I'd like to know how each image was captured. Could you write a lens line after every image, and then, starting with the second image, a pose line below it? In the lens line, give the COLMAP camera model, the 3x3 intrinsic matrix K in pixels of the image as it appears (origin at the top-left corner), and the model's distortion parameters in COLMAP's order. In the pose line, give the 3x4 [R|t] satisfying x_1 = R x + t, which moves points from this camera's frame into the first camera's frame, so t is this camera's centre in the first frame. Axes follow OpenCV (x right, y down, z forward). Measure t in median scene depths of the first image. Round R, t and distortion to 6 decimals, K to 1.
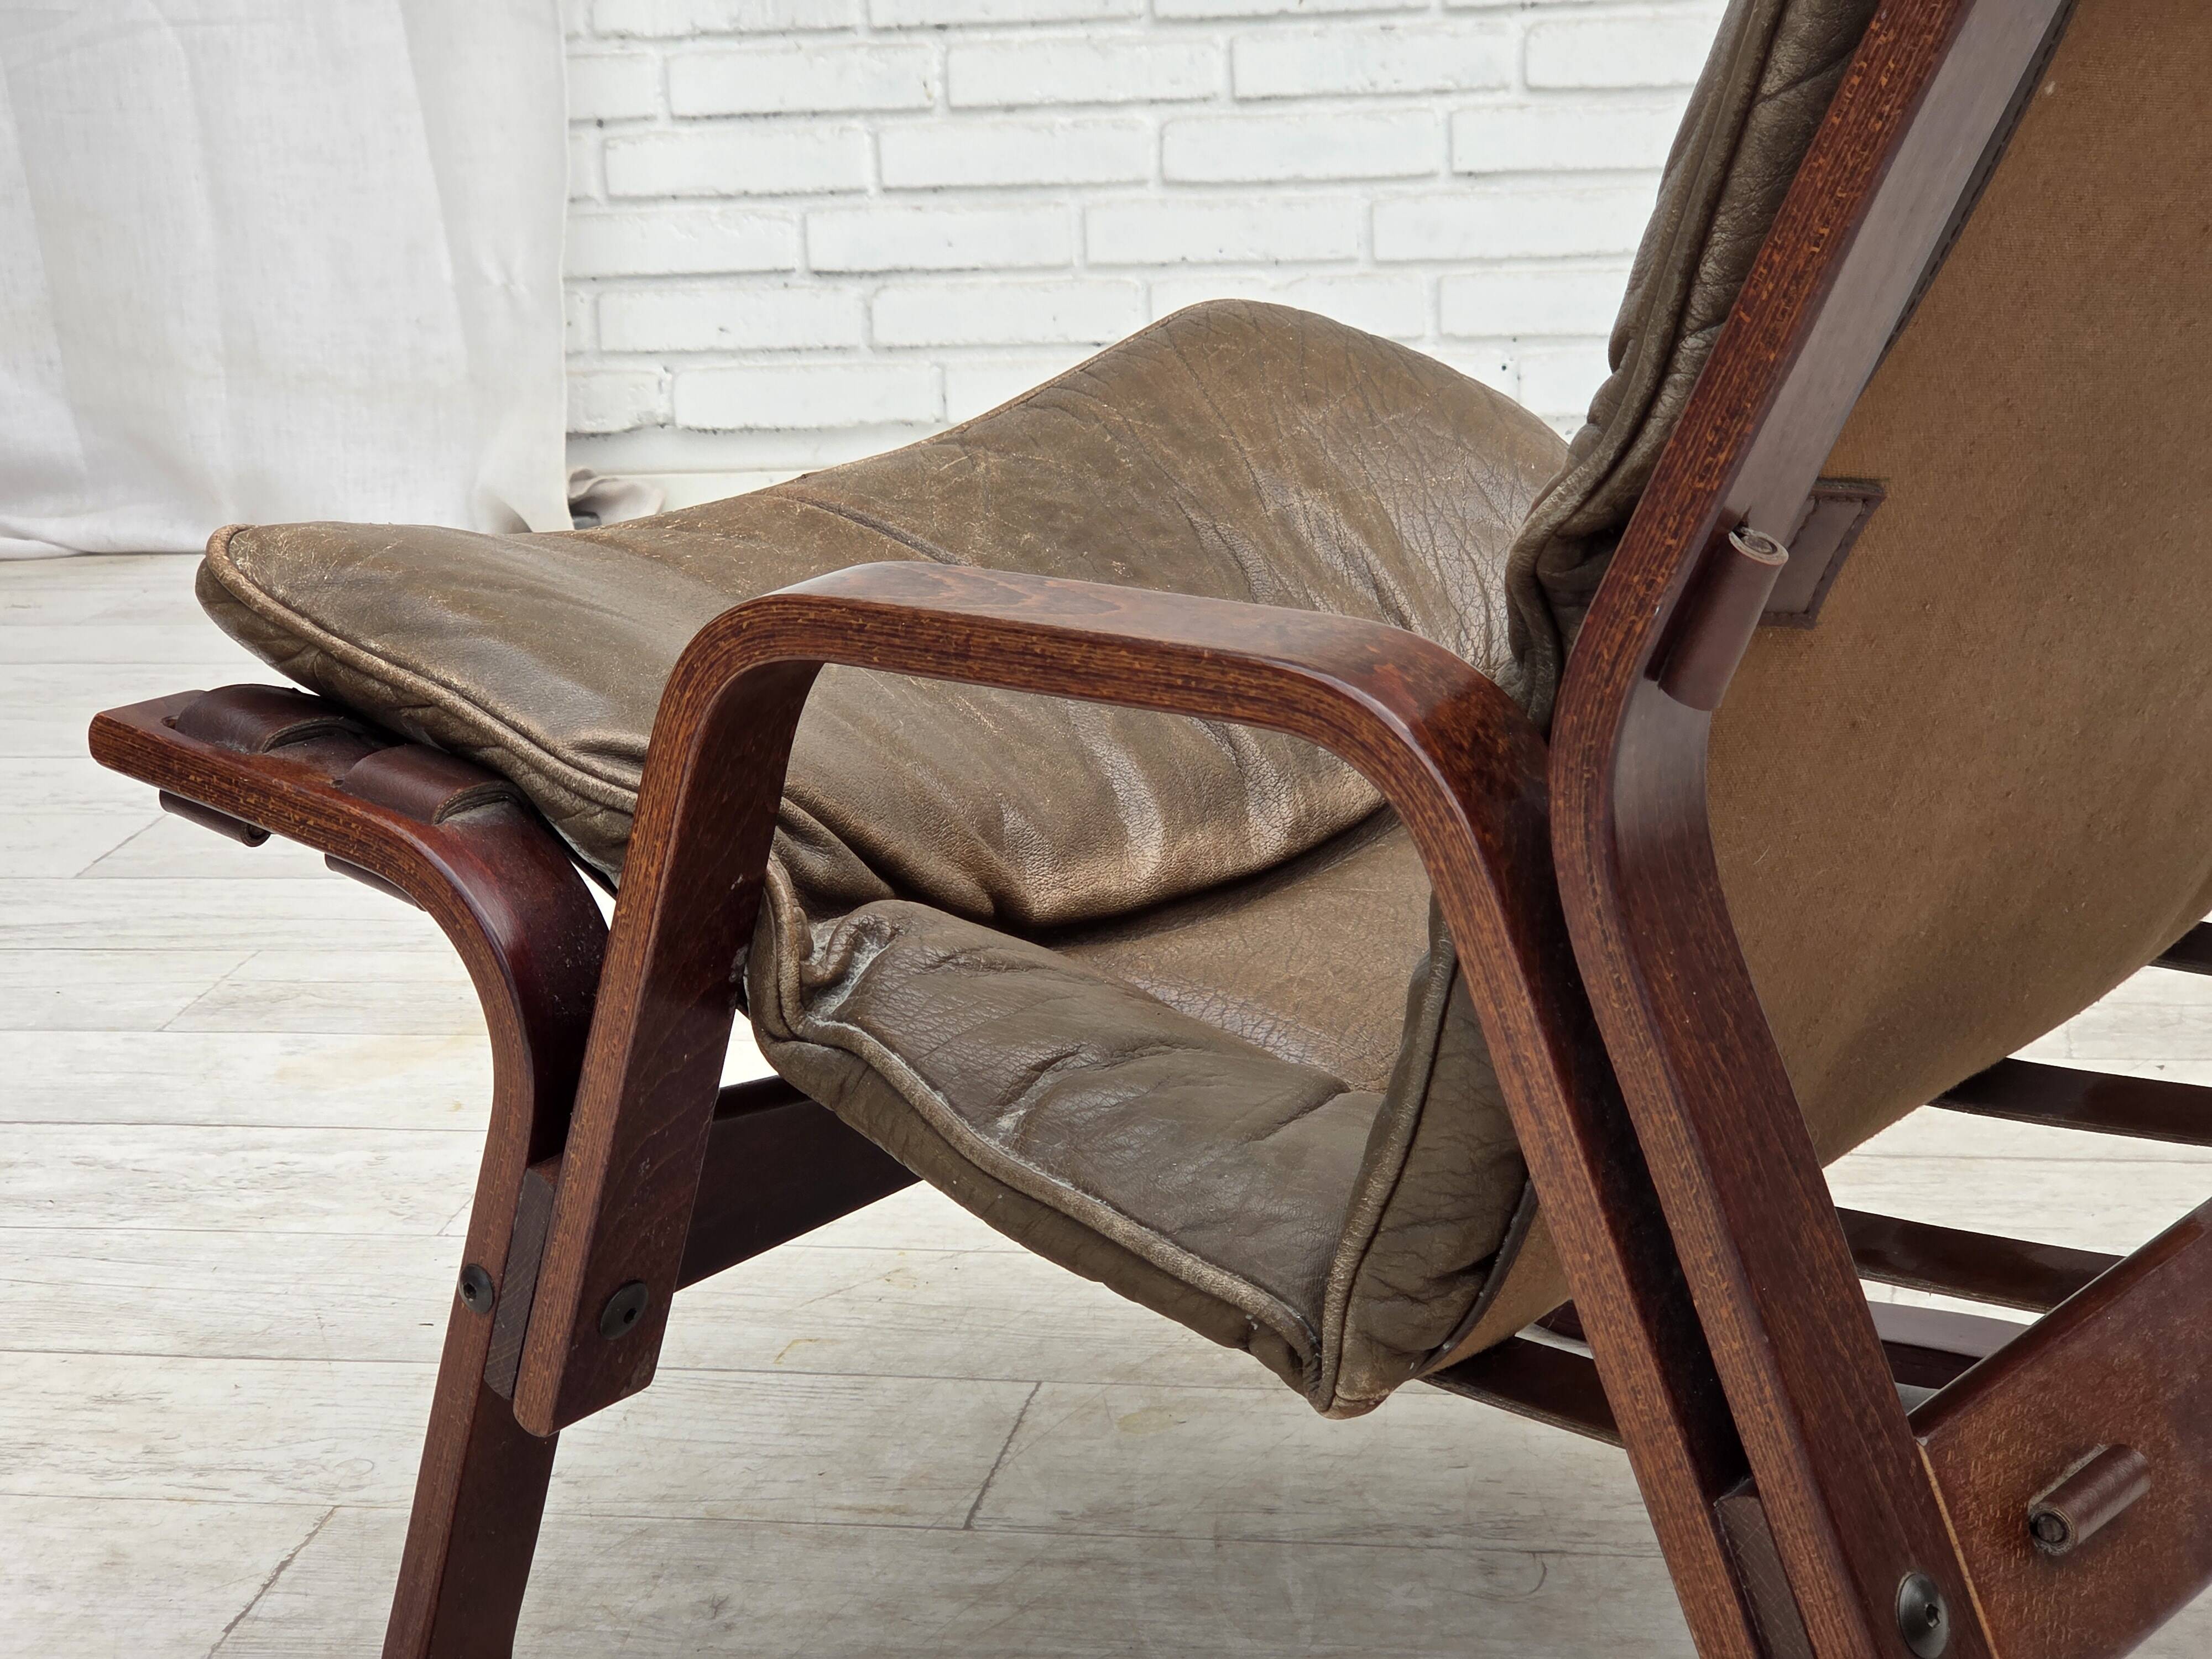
lens RADIAL K [[3946.9, 0, 1110.0], [0, 3946.9, 831.5], [0, 0, 1]] dist [0.007854, 0.000000]
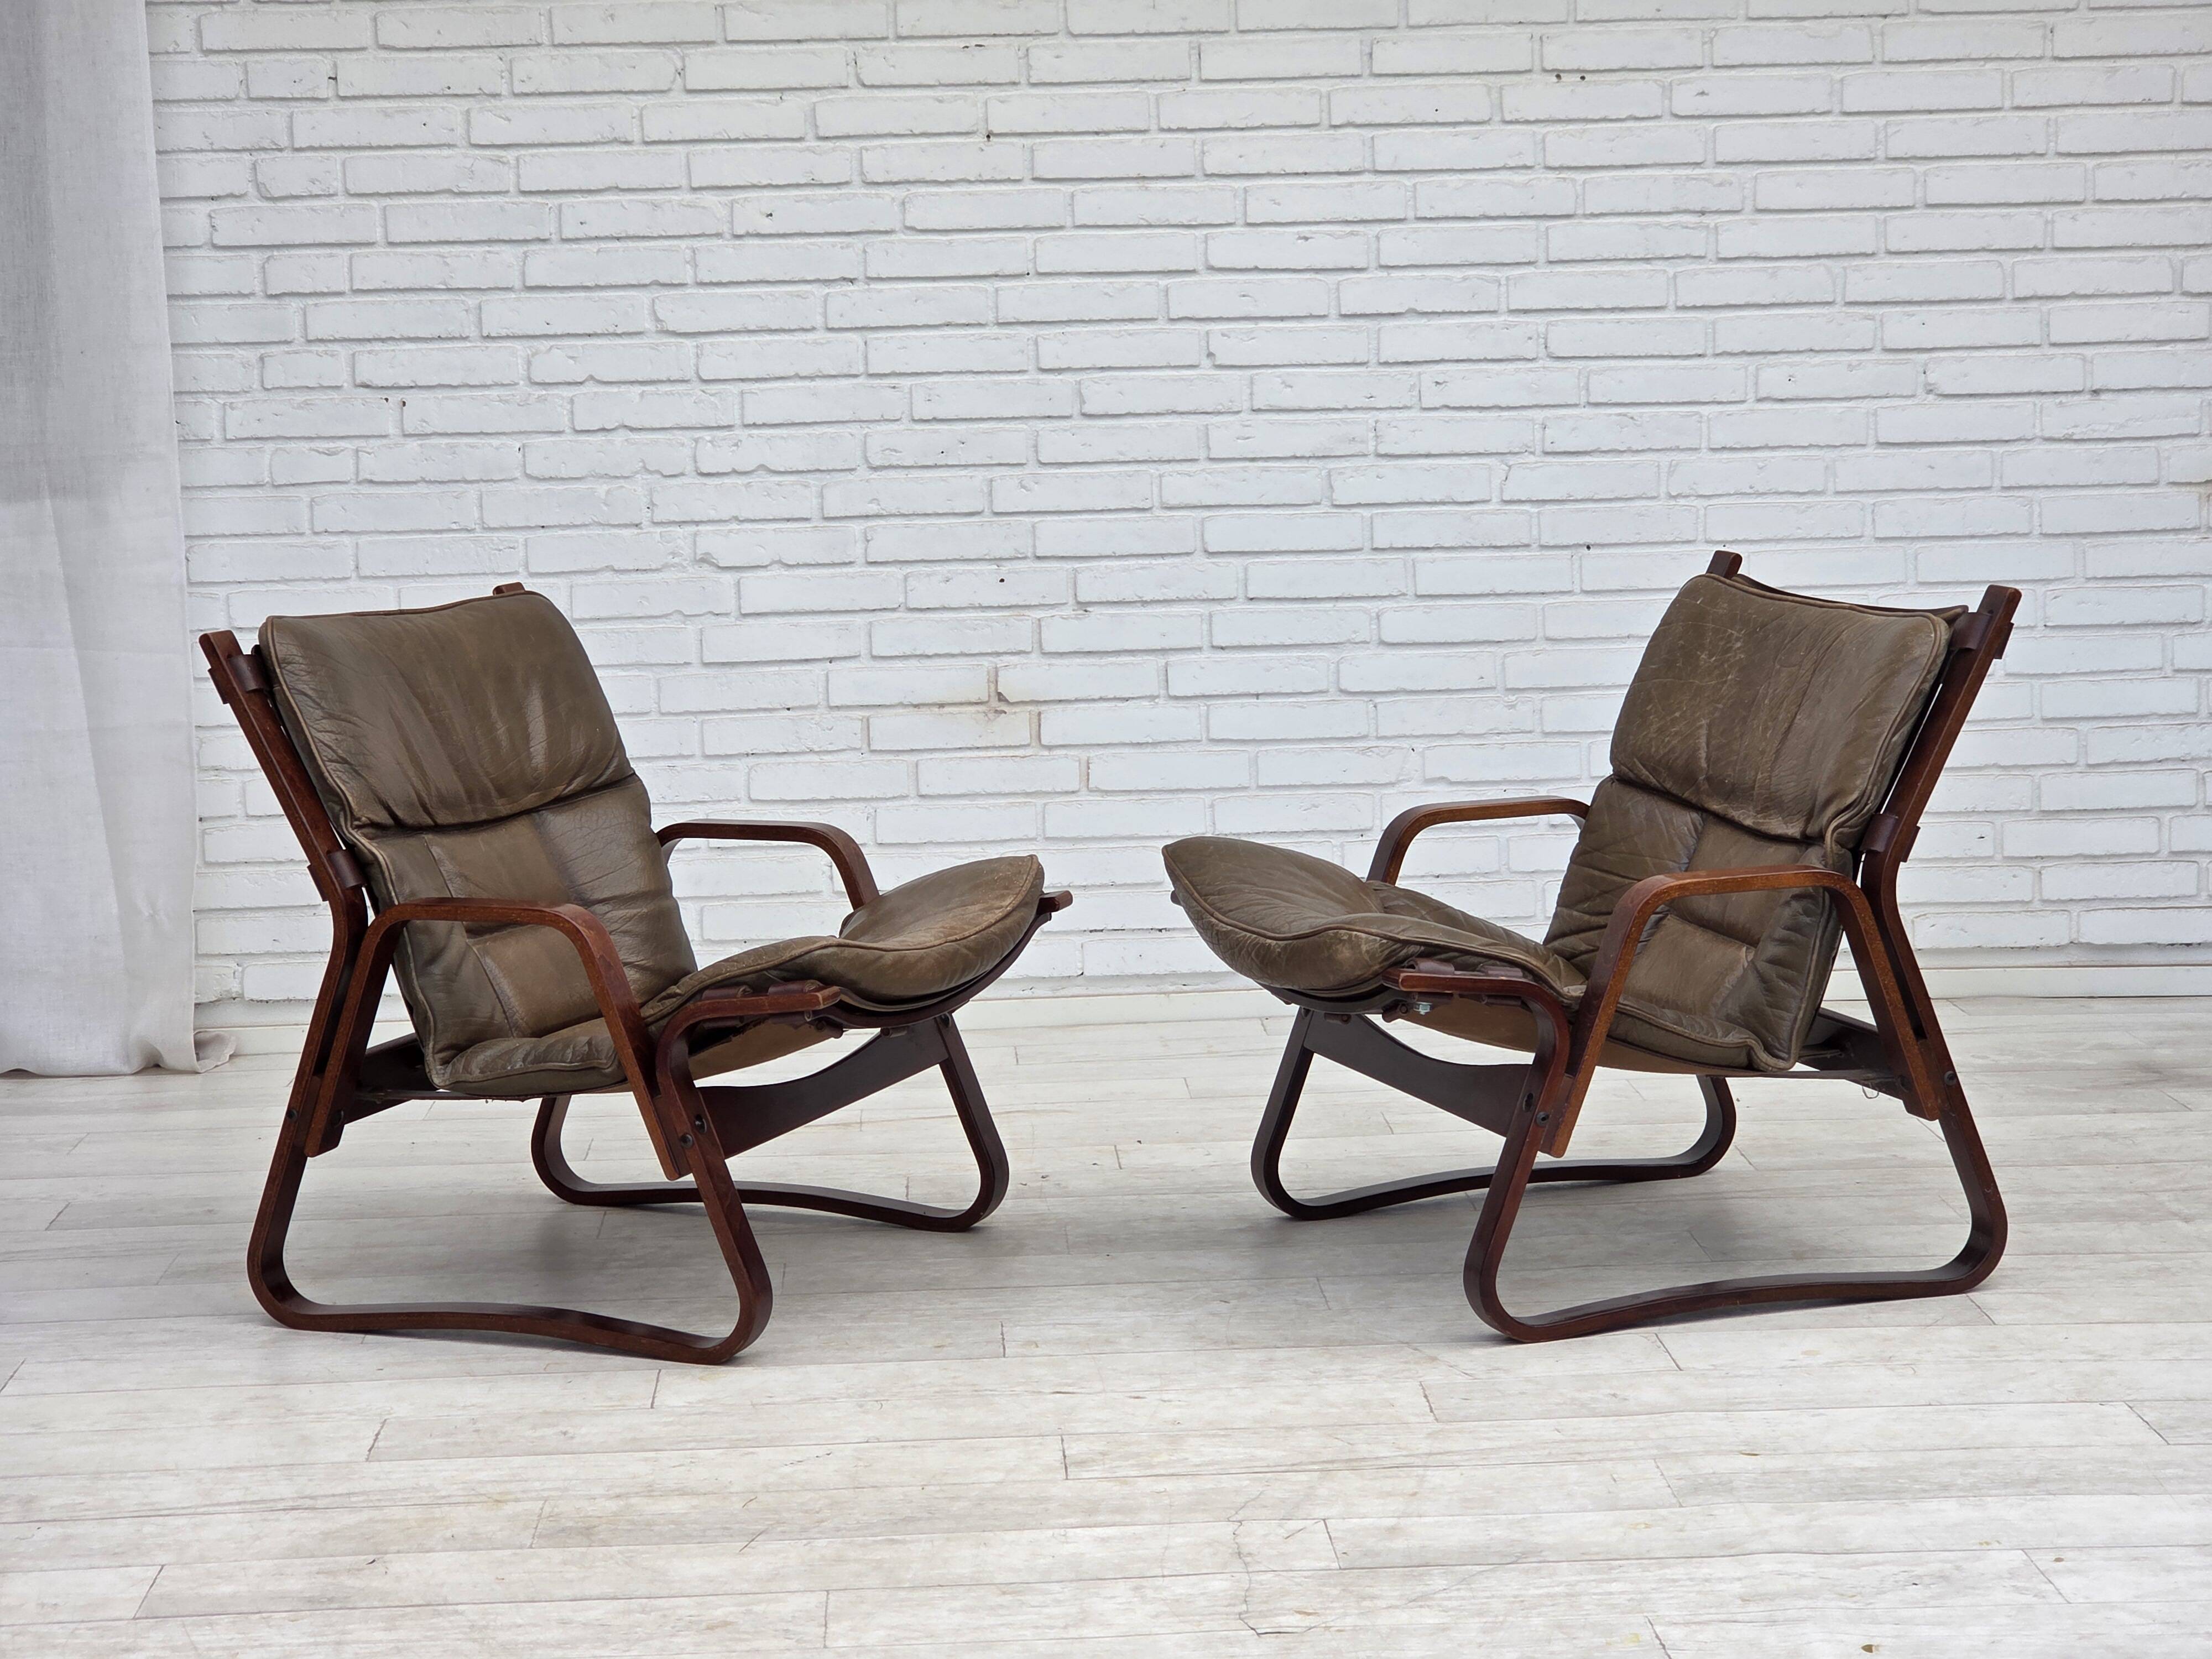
lens RADIAL K [[3946.9, 0, 1146.3], [0, 3946.9, 705.6], [0, 0, 1]] dist [0.007854, 0.000000]
pose [[0.962968, 0.004938, 0.269569, -0.197906], [0.046789, 0.981601, -0.185124, 0.104767], [-0.265523, 0.190881, 0.945020, -0.717384]]
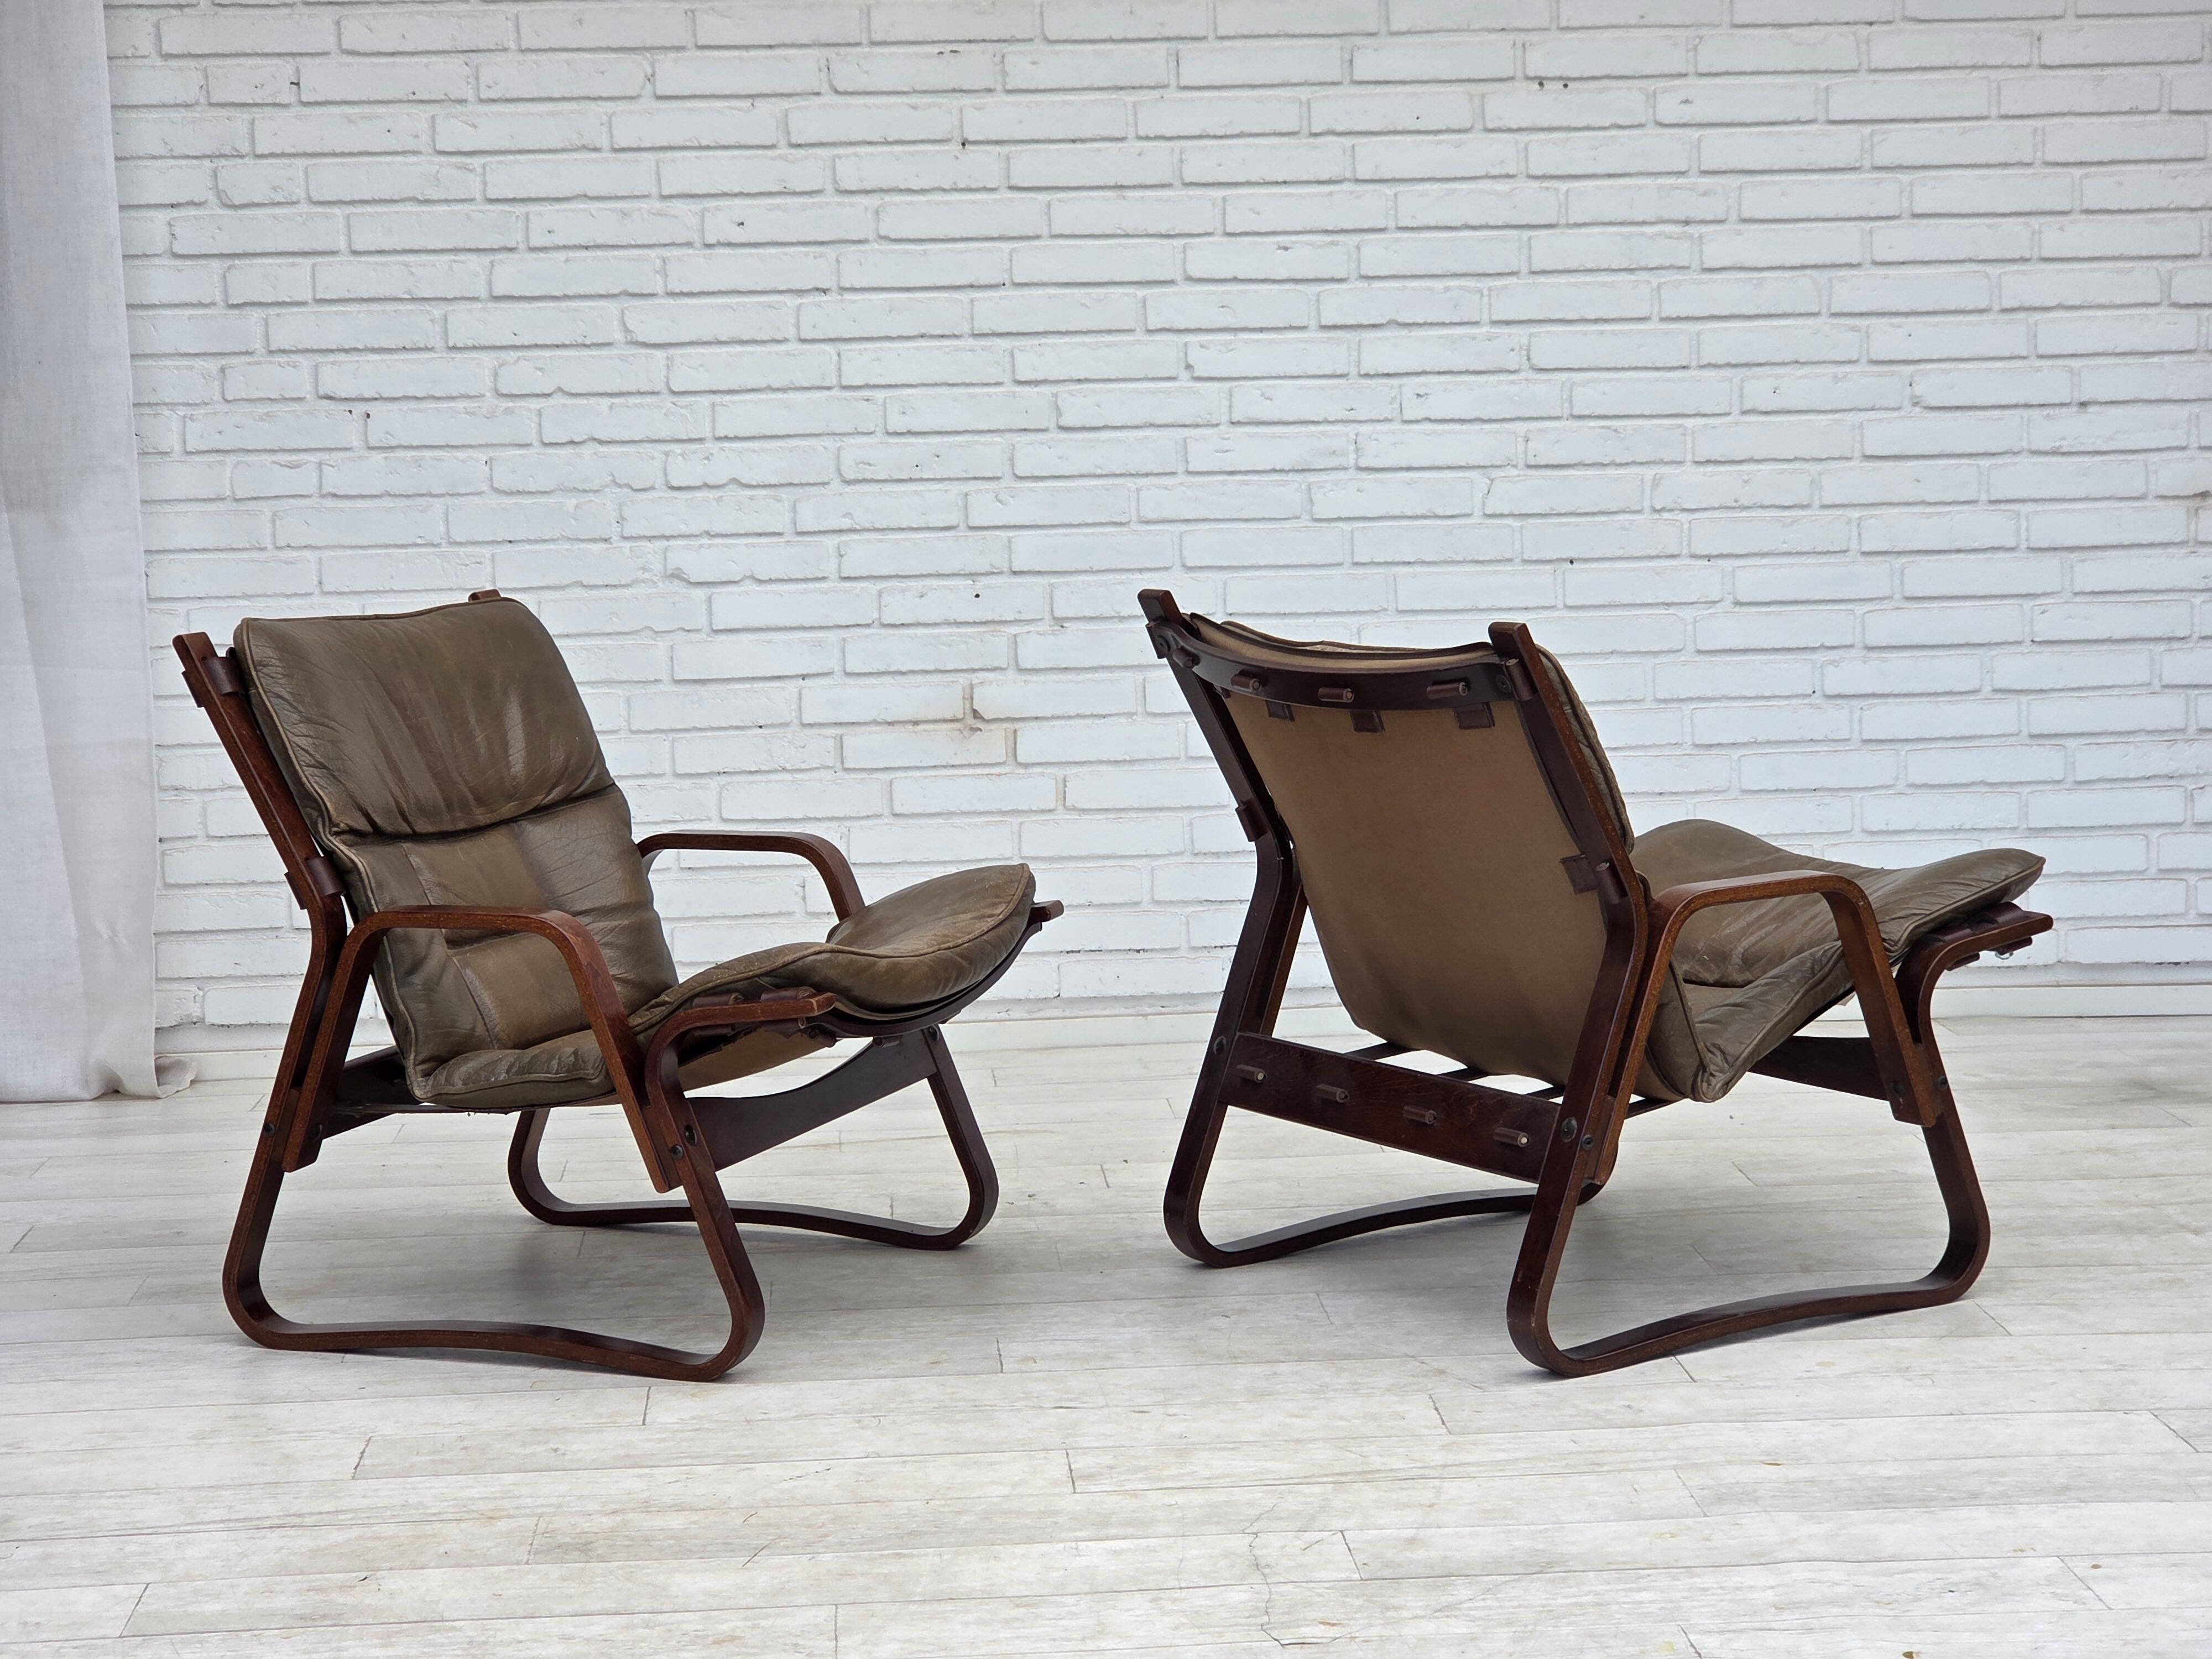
lens RADIAL K [[3946.9, 0, 1138.5], [0, 3946.9, 757.0], [0, 0, 1]] dist [0.007854, 0.000000]
pose [[0.958254, 0.003534, 0.285896, -0.212631], [0.051859, 0.981191, -0.185945, 0.116009], [-0.281176, 0.193009, 0.940047, -0.682416]]
